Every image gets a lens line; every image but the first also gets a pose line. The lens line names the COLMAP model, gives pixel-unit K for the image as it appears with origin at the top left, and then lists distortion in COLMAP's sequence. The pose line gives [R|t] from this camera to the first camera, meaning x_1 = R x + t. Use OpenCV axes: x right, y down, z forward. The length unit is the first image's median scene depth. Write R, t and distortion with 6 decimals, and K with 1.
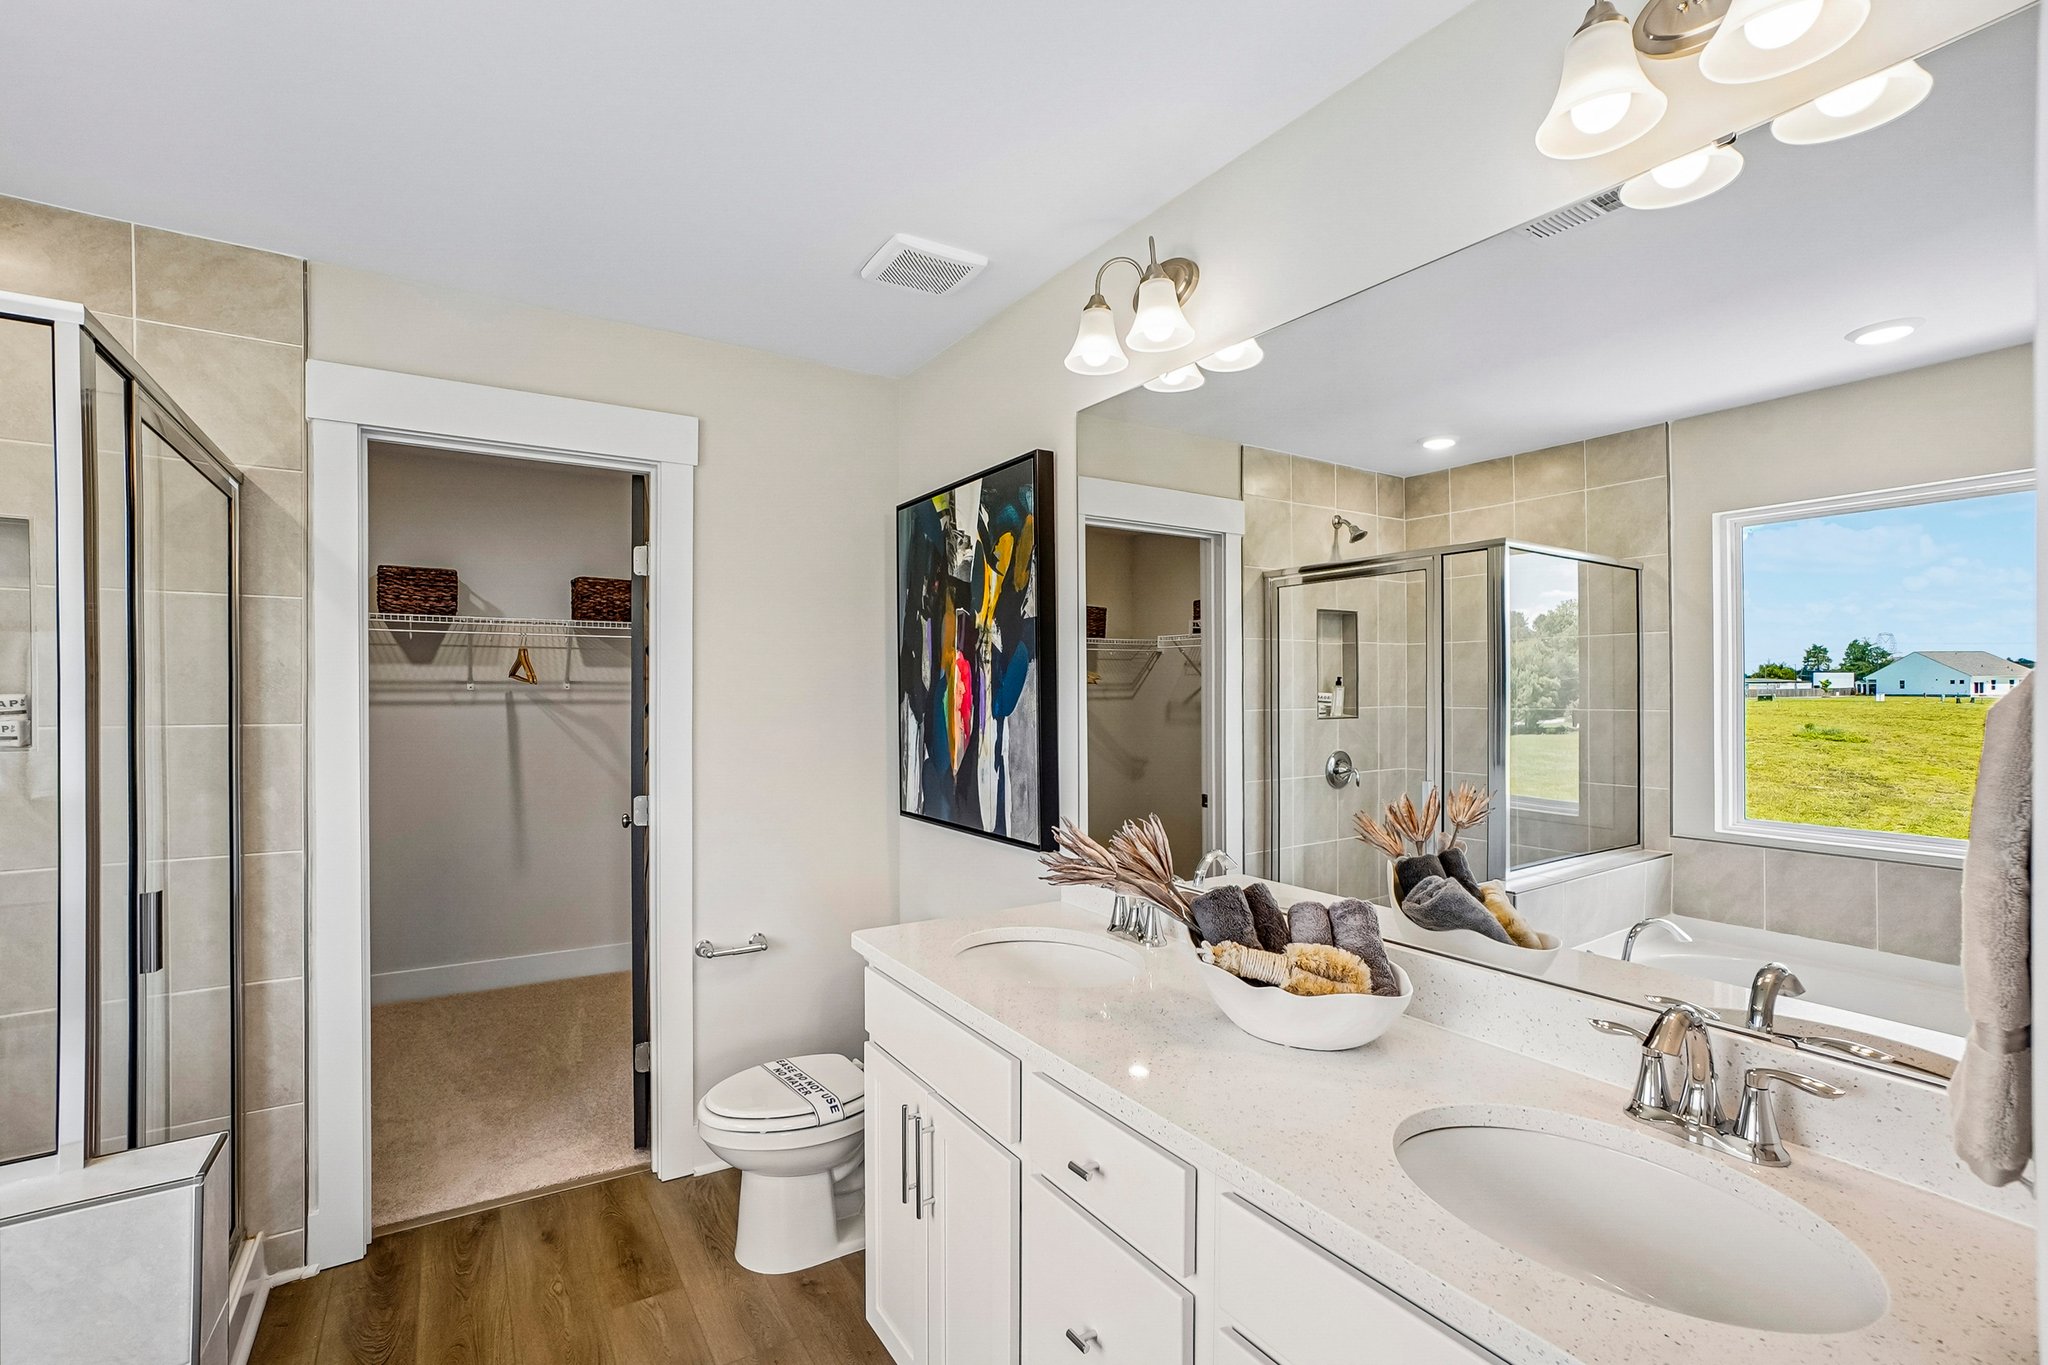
lens RADIAL K [[917.6, 0, 1030.1], [0, 917.6, 684.4], [0, 0, 1]] dist [-0.041131, 0.010232]
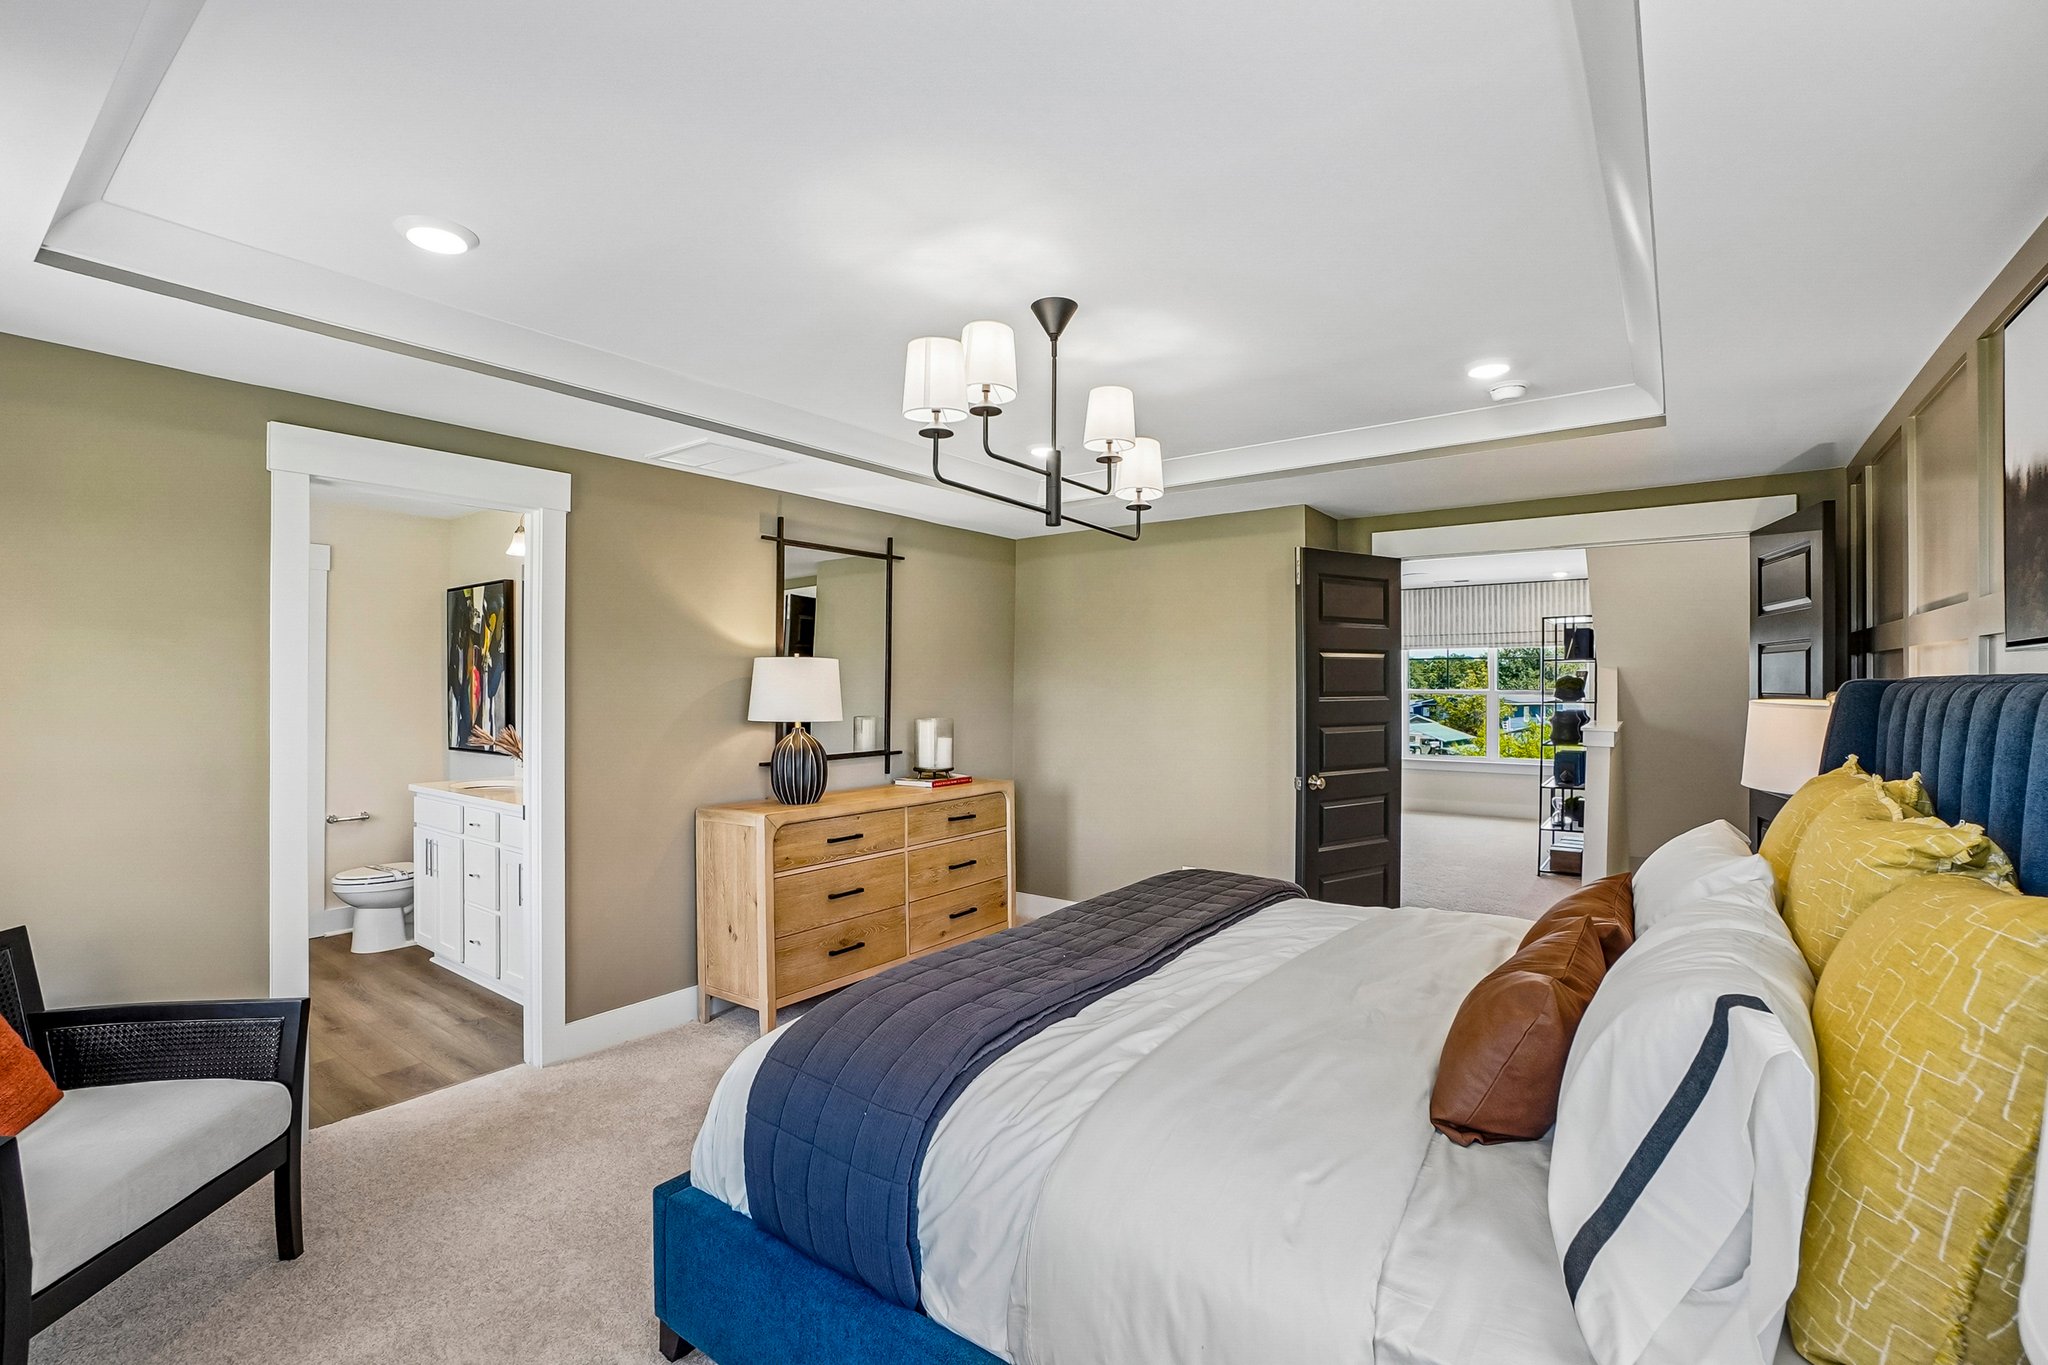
lens RADIAL K [[917.6, 0, 1004.1], [0, 917.6, 685.6], [0, 0, 1]] dist [-0.041131, 0.010232]
pose [[0.945111, 0.004376, 0.326722, 0.389065], [-0.005343, 0.999984, 0.002061, -0.002235], [-0.326707, -0.003694, 0.945118, -1.347335]]
